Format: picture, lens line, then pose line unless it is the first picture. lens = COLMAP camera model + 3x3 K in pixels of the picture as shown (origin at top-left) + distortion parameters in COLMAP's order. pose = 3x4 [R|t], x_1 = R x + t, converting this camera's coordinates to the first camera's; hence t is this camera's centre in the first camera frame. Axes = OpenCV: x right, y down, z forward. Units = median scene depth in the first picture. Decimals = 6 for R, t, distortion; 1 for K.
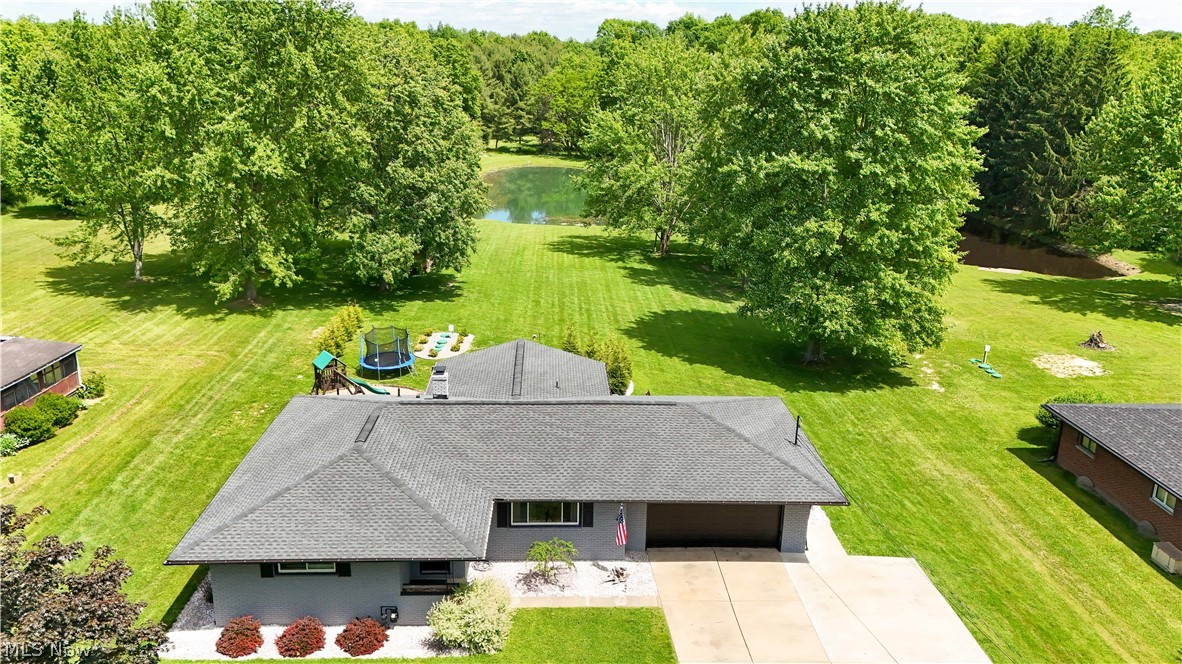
lens RADIAL K [[940.2, 0, 591.0], [0, 940.2, 332.0], [0, 0, 1]] dist [0.009178, -0.000796]
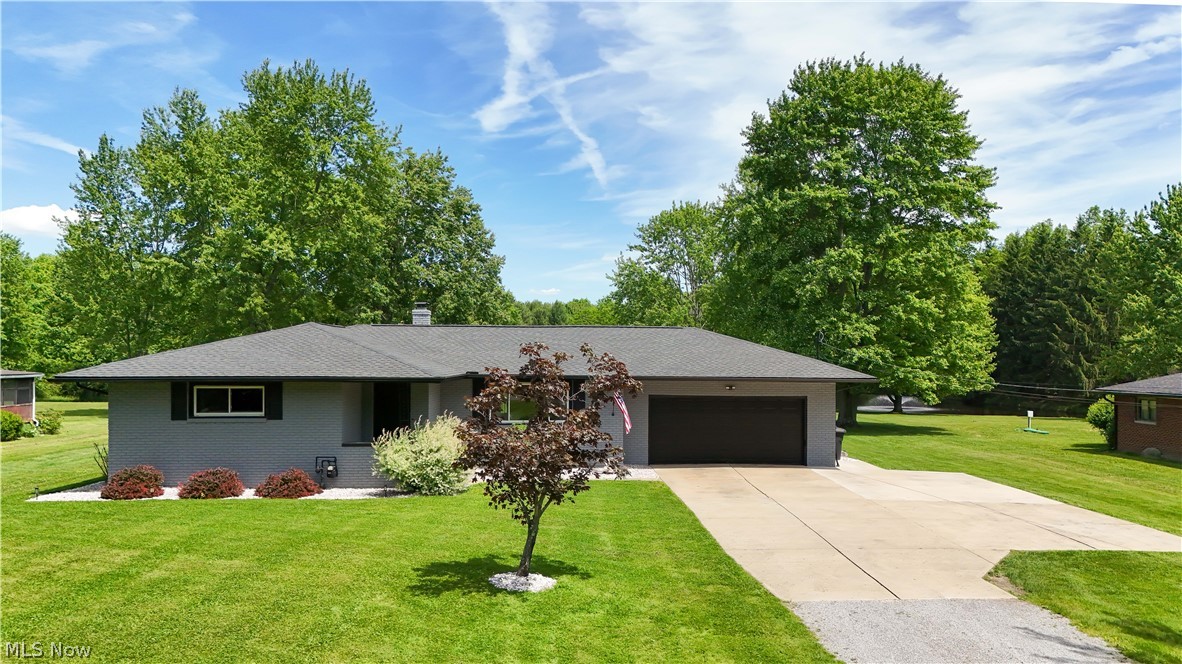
lens RADIAL K [[933.0, 0, 652.3], [0, 933.0, 333.6], [0, 0, 1]] dist [0.004905, -0.002668]
pose [[0.999449, -0.024899, 0.021968, 0.023954], [0.030261, 0.955335, -0.293972, 0.208647], [-0.013667, 0.294474, 0.955562, 0.095332]]
